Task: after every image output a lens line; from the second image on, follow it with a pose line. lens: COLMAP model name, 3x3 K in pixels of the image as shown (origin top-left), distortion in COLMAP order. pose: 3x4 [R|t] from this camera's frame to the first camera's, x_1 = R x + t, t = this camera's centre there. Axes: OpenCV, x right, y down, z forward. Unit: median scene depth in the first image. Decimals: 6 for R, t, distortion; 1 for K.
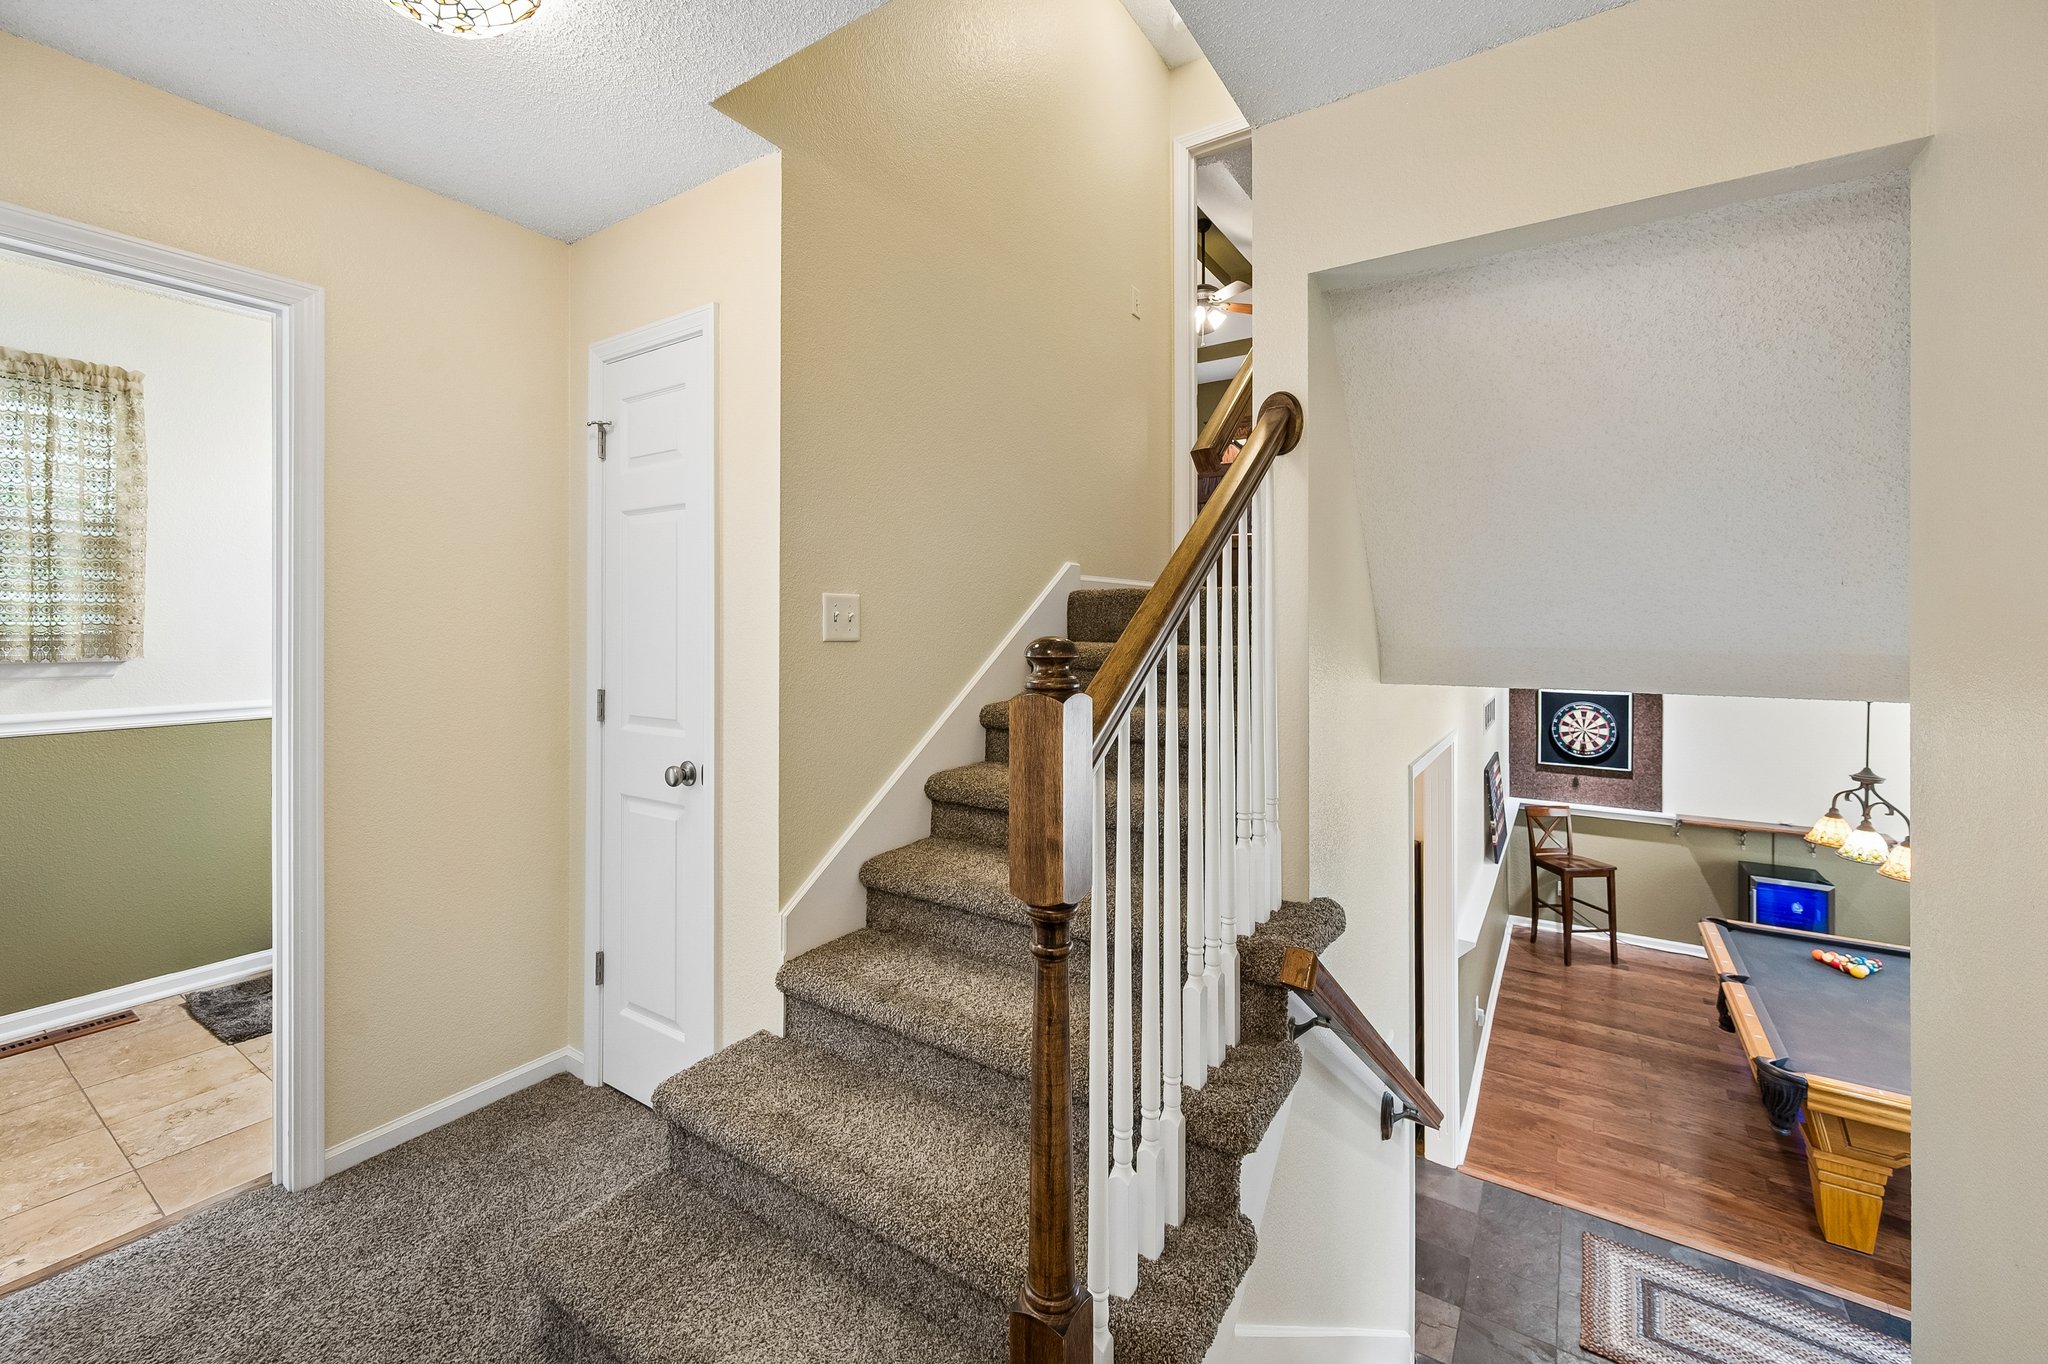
lens RADIAL K [[832.3, 0, 1042.8], [0, 832.3, 616.3], [0, 0, 1]] dist [0.002578, 0.000362]
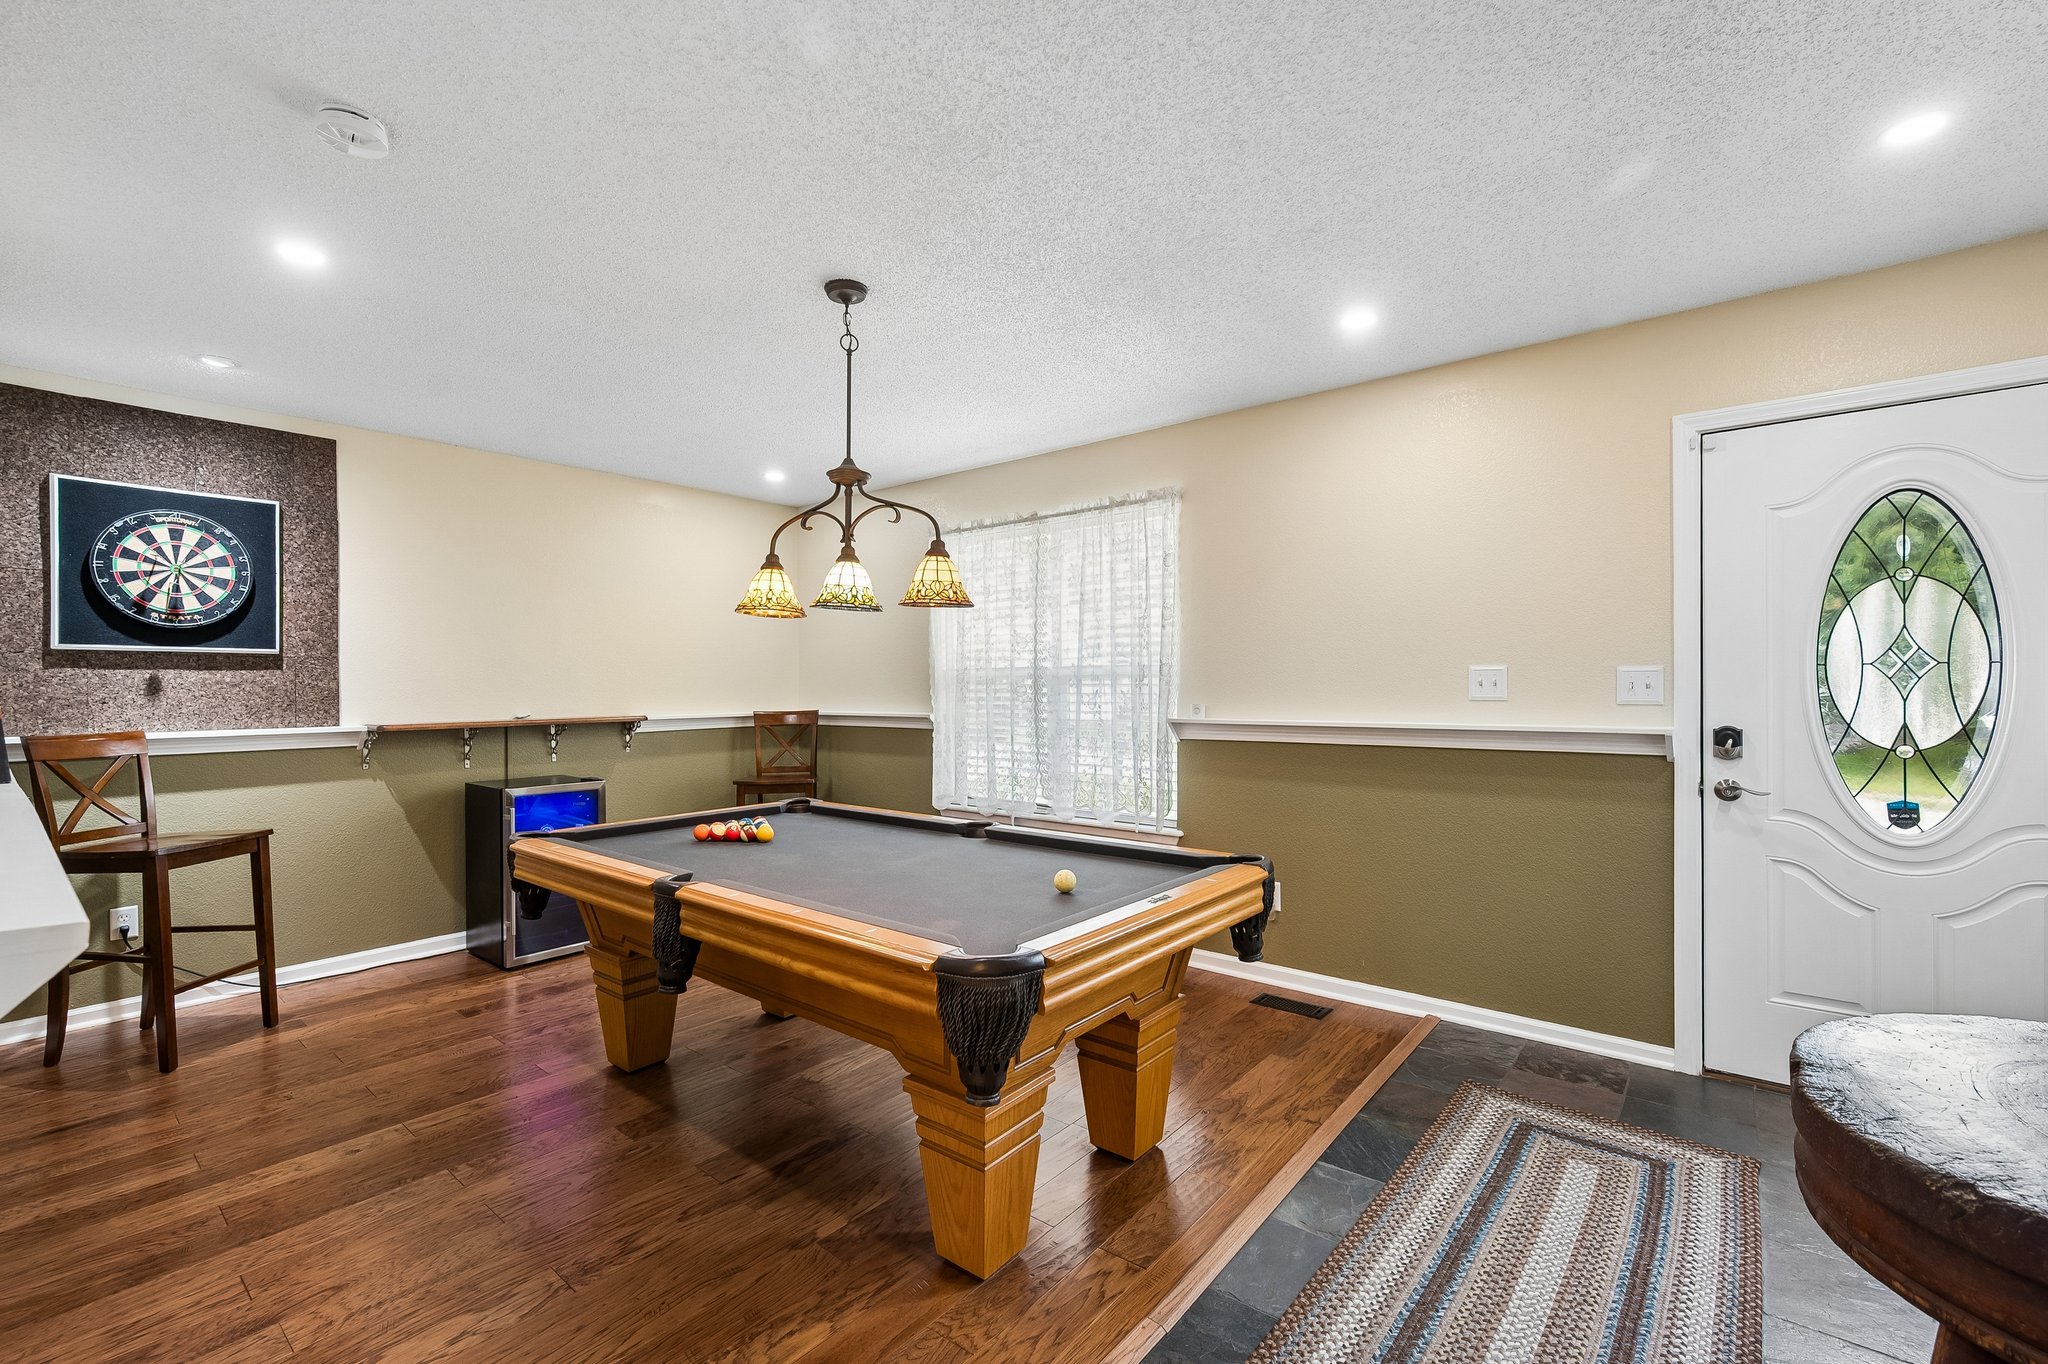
lens RADIAL K [[874.5, 0, 1028.3], [0, 874.5, 689.3], [0, 0, 1]] dist [-0.001760, -0.000426]
pose [[0.120242, -0.010379, 0.992690, 0.226499], [0.001263, 0.999946, 0.010302, 0.206993], [-0.992744, 0.000015, 0.120249, 0.481335]]
